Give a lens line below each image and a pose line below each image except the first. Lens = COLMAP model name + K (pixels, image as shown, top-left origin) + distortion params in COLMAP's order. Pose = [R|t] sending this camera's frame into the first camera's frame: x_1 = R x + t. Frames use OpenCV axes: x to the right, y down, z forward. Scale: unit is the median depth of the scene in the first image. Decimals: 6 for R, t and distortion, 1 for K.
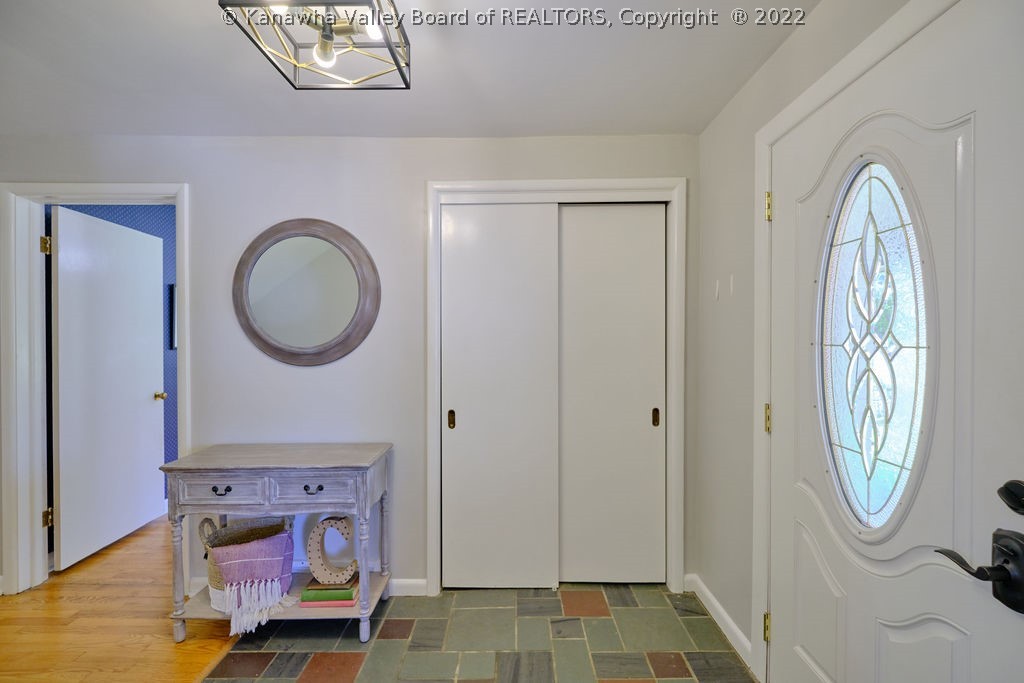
lens RADIAL K [[451.2, 0, 516.0], [0, 451.2, 340.1], [0, 0, 1]] dist [0.000515, -0.001530]
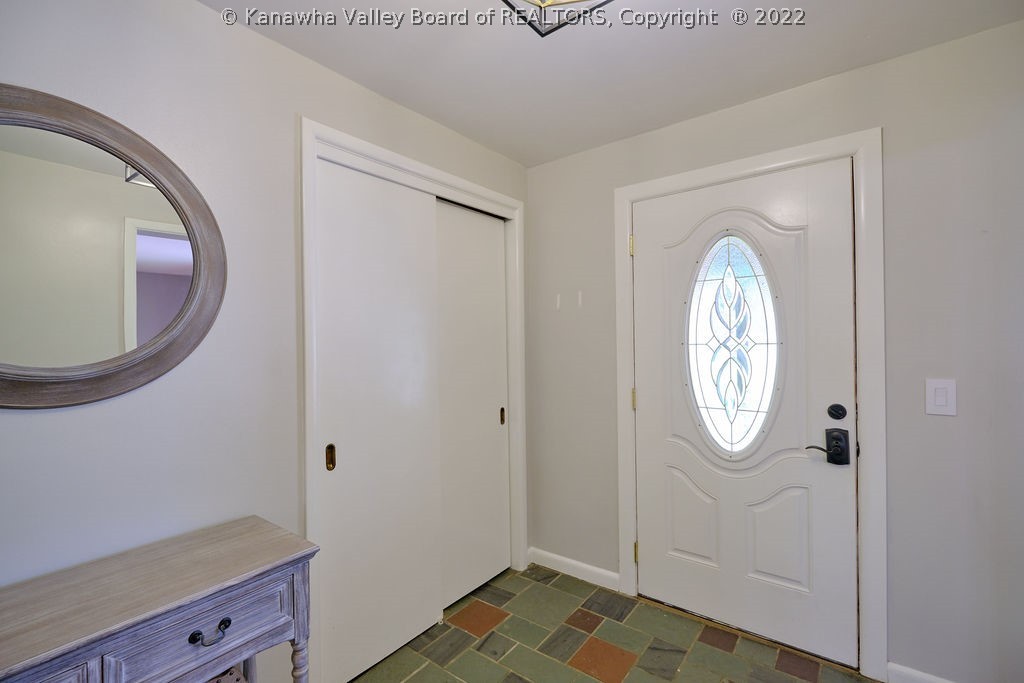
lens RADIAL K [[451.2, 0, 513.7], [0, 451.2, 341.2], [0, 0, 1]] dist [0.000515, -0.001530]
pose [[0.603164, -0.004077, 0.797607, -0.652377], [0.017691, 0.999809, -0.008269, 0.001348], [-0.797421, 0.019098, 0.603121, 0.395810]]
